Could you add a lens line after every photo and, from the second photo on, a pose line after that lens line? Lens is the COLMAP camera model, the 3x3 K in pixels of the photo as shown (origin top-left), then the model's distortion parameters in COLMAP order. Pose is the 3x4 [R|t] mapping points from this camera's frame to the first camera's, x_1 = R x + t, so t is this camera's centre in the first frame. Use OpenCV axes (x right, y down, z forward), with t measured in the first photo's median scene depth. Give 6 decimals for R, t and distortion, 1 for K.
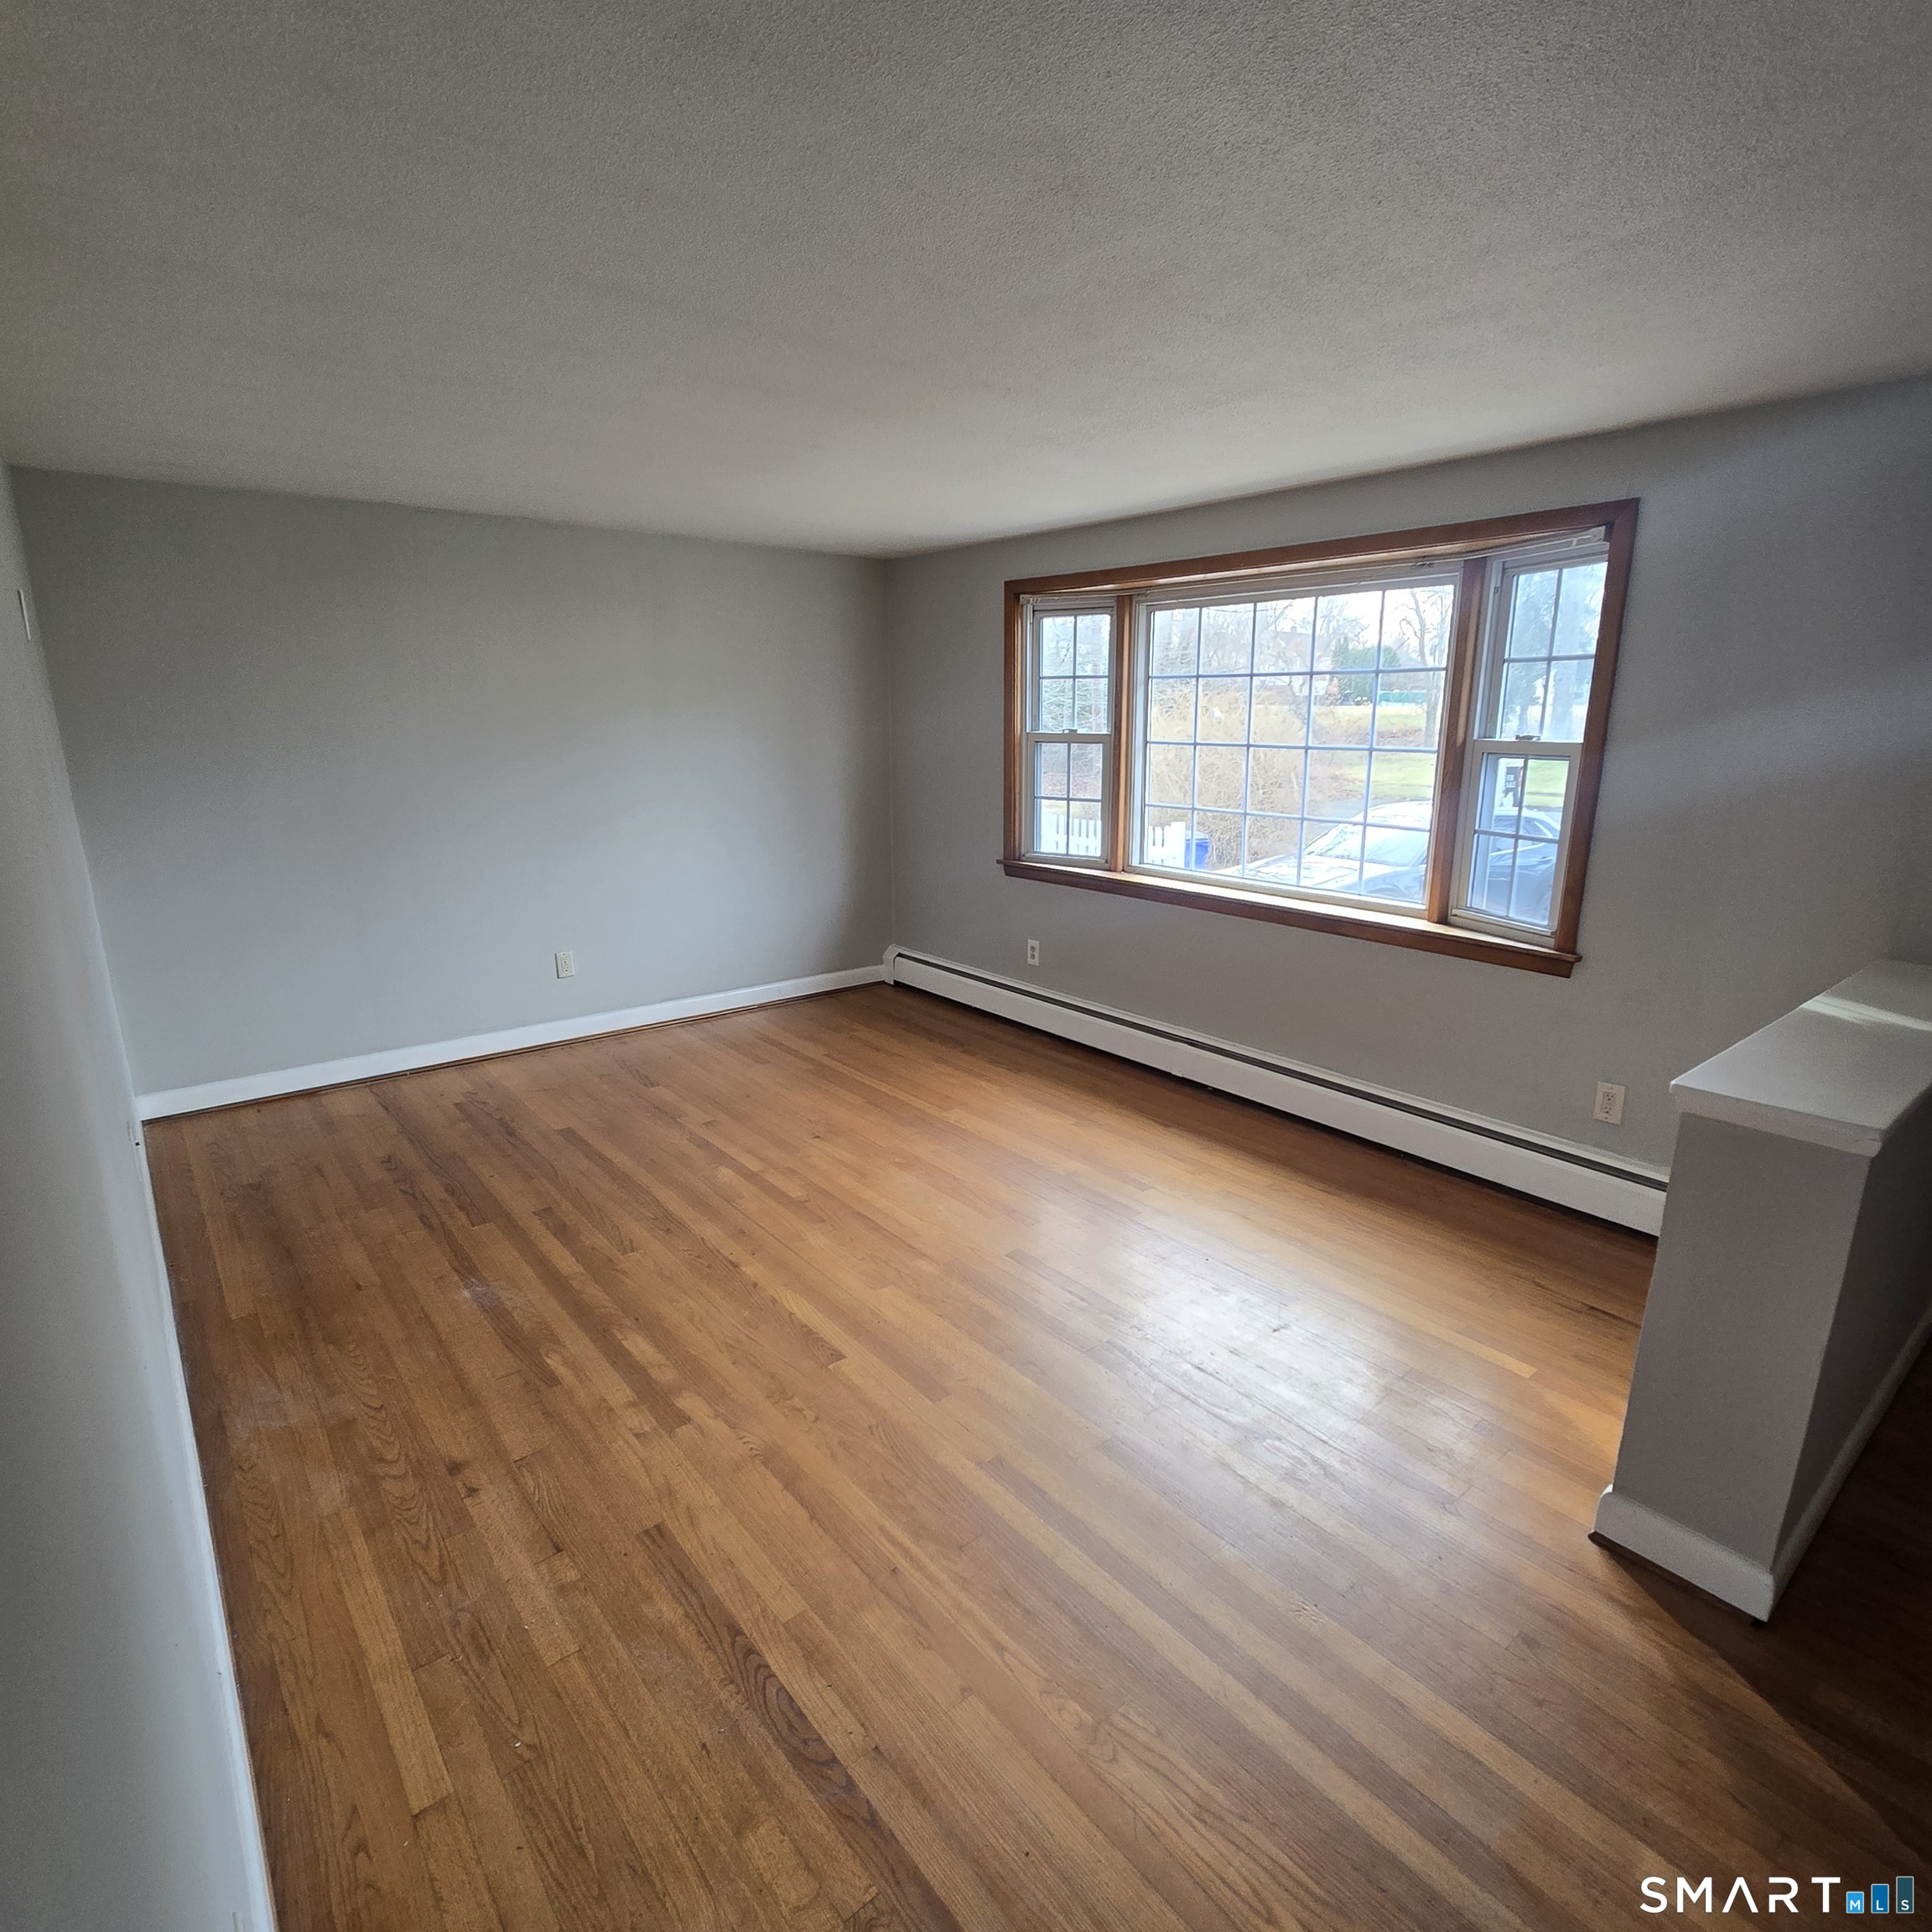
lens RADIAL K [[1049.7, 0, 966.6], [0, 1049.7, 972.7], [0, 0, 1]] dist [0.002738, -0.003727]
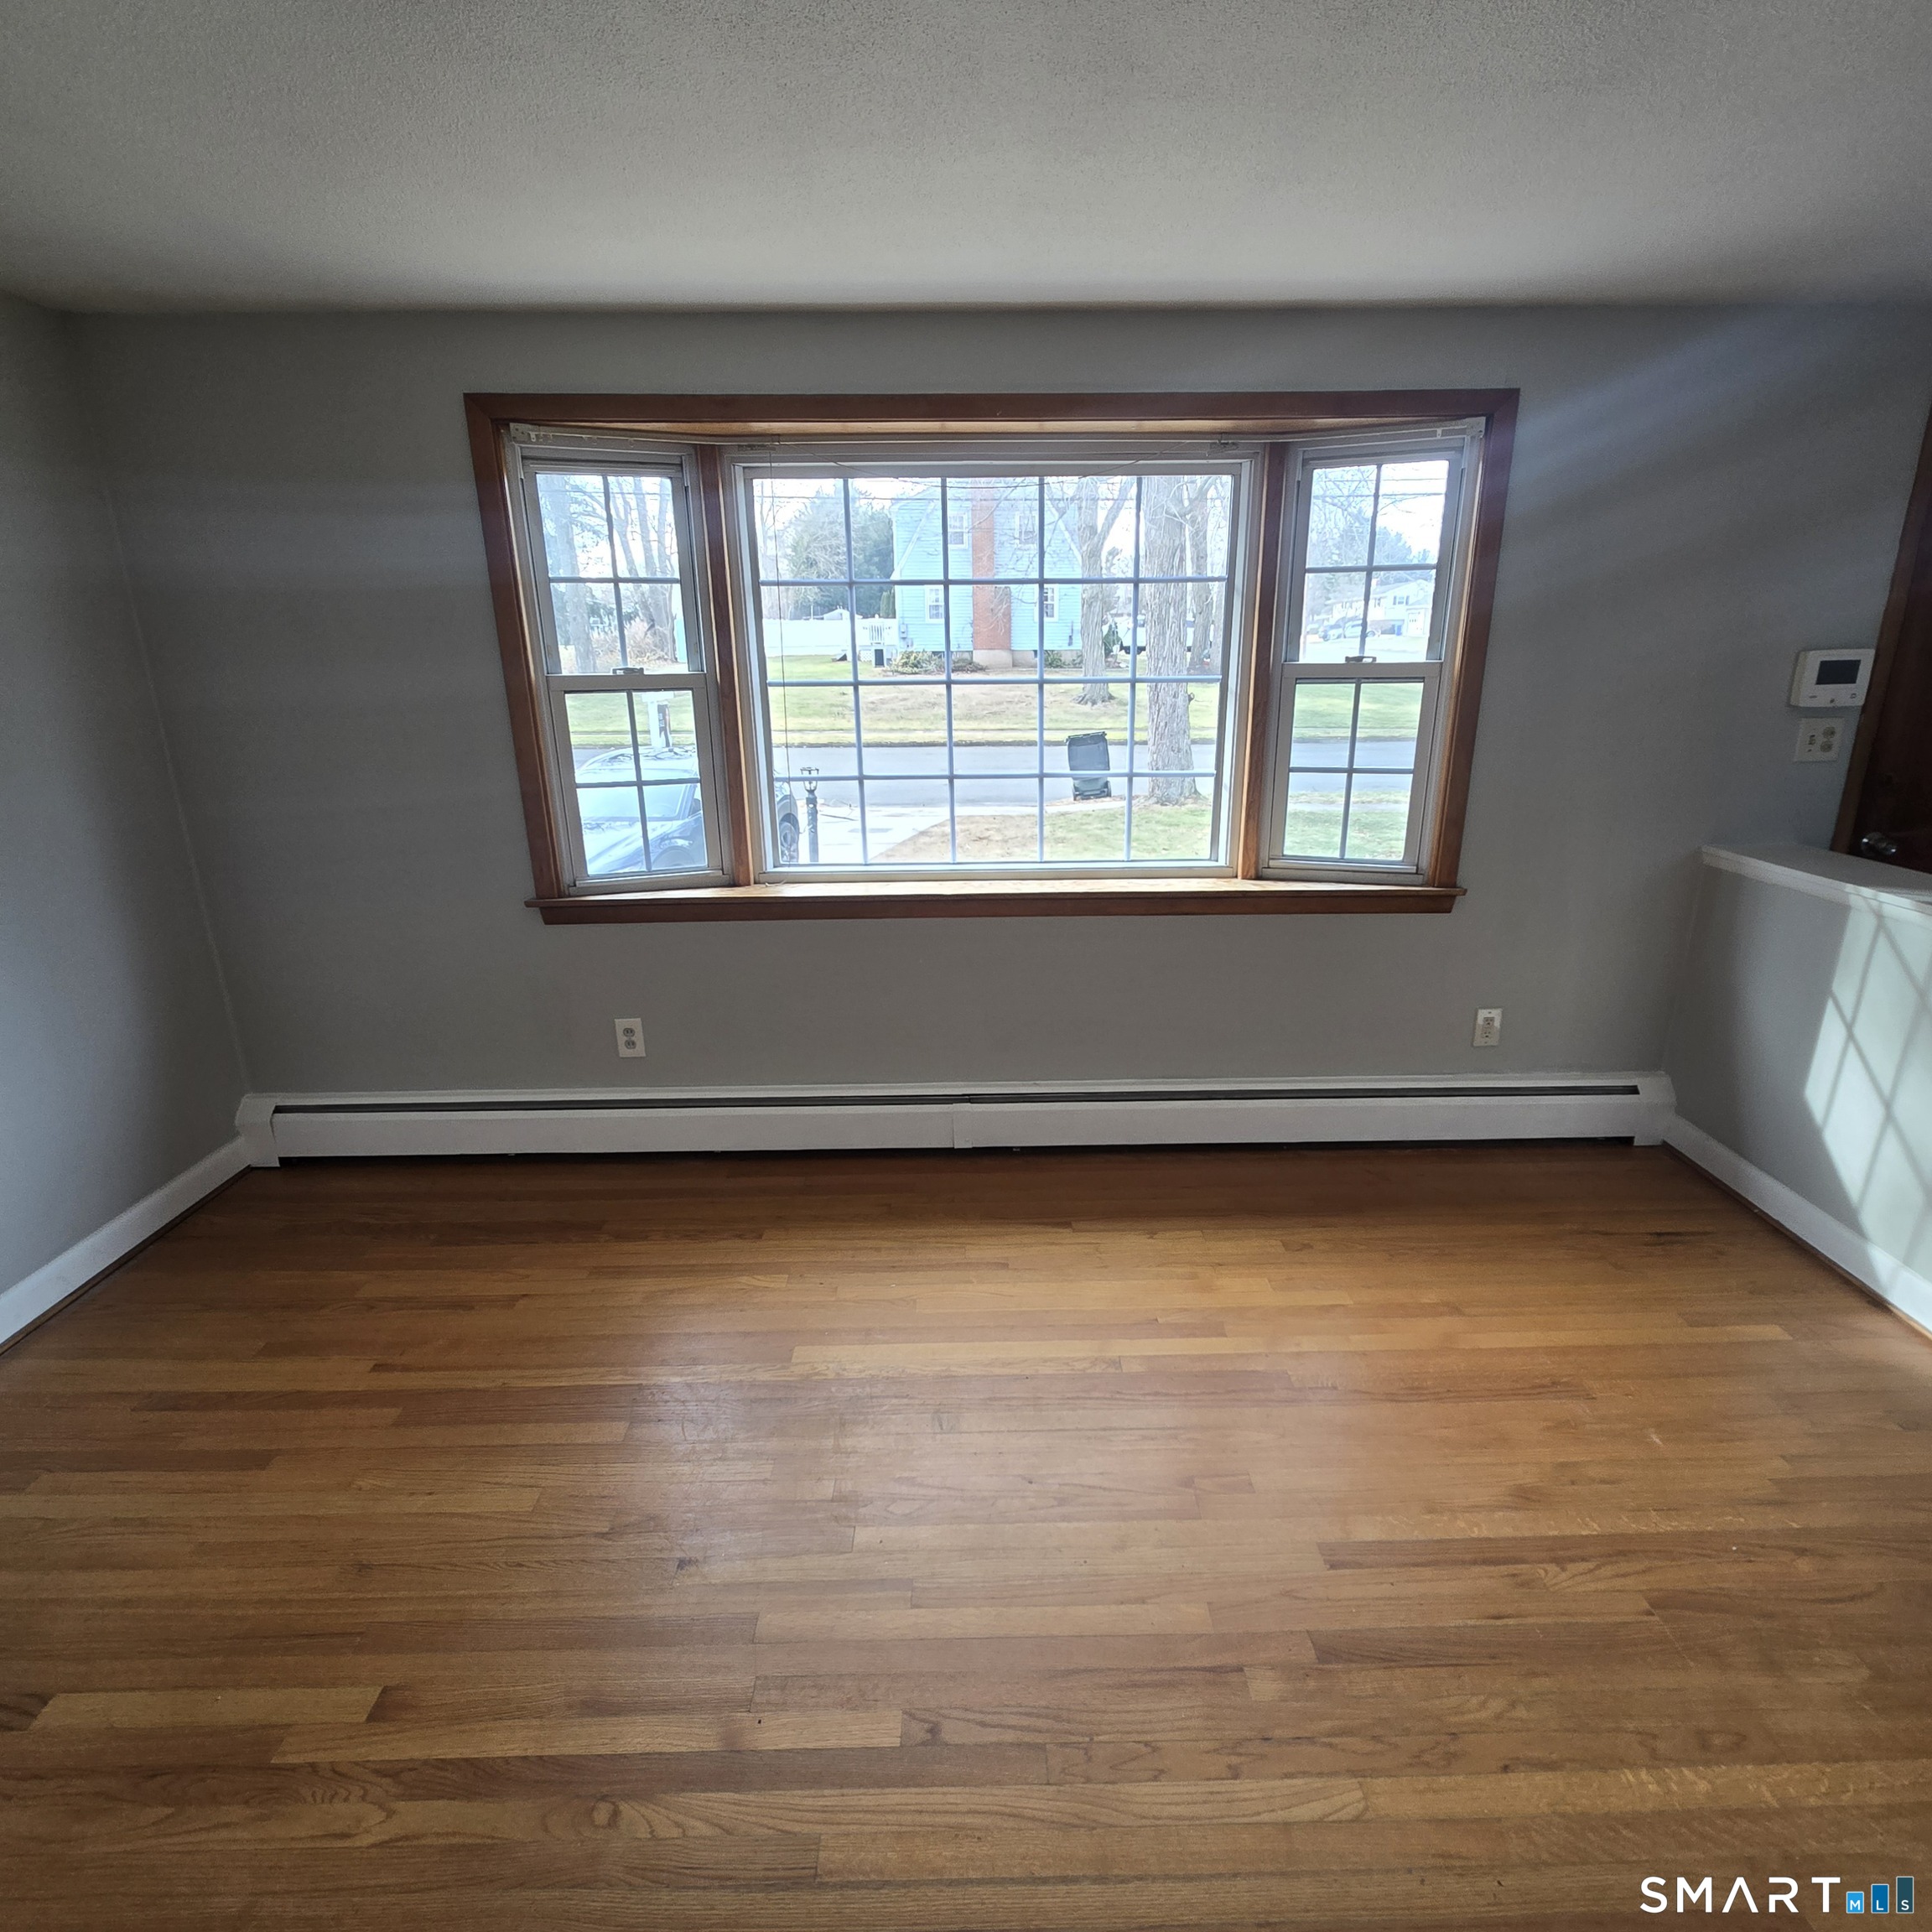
lens RADIAL K [[1049.7, 0, 962.9], [0, 1049.7, 979.7], [0, 0, 1]] dist [0.002738, -0.003727]
pose [[0.620647, -0.247781, 0.743910, -0.287371], [0.201457, 0.967298, 0.154111, -0.116686], [-0.757768, 0.054217, 0.650268, 0.486463]]
